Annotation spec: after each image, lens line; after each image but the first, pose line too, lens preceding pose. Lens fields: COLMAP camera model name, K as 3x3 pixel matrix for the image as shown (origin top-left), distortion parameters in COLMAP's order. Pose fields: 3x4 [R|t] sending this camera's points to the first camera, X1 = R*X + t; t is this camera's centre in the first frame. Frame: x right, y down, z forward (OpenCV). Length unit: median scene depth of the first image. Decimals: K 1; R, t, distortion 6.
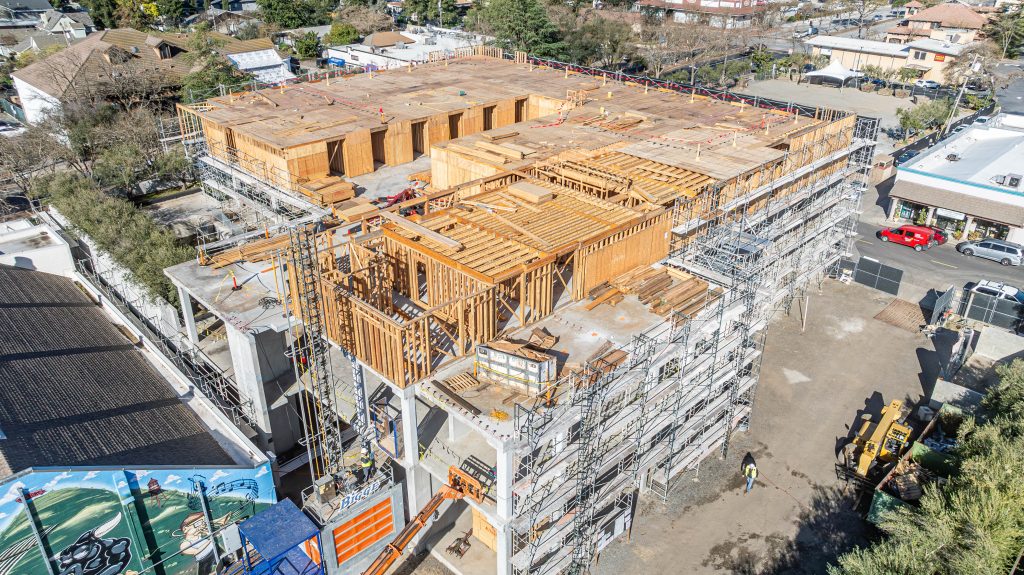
lens RADIAL K [[726.4, 0, 512.0], [0, 726.4, 287.5], [0, 0, 1]] dist [-0.022381, -0.000996]
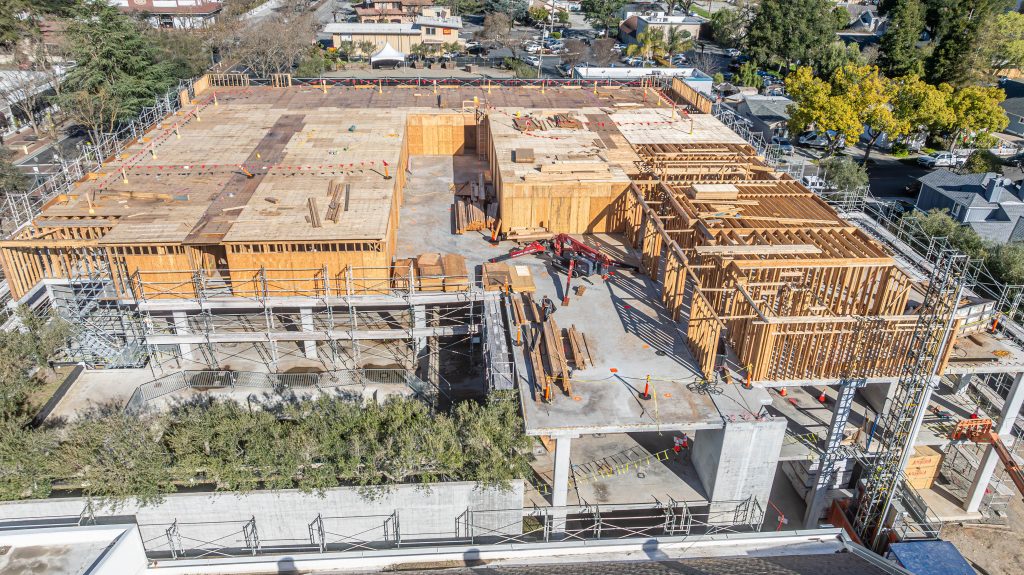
lens RADIAL K [[726.4, 0, 512.0], [0, 726.4, 287.5], [0, 0, 1]] dist [-0.022381, -0.000996]
pose [[0.639226, -0.345843, 0.686864, -0.277723], [0.336089, 0.928992, 0.154978, -0.079720], [-0.691689, 0.131782, 0.710070, 0.150090]]
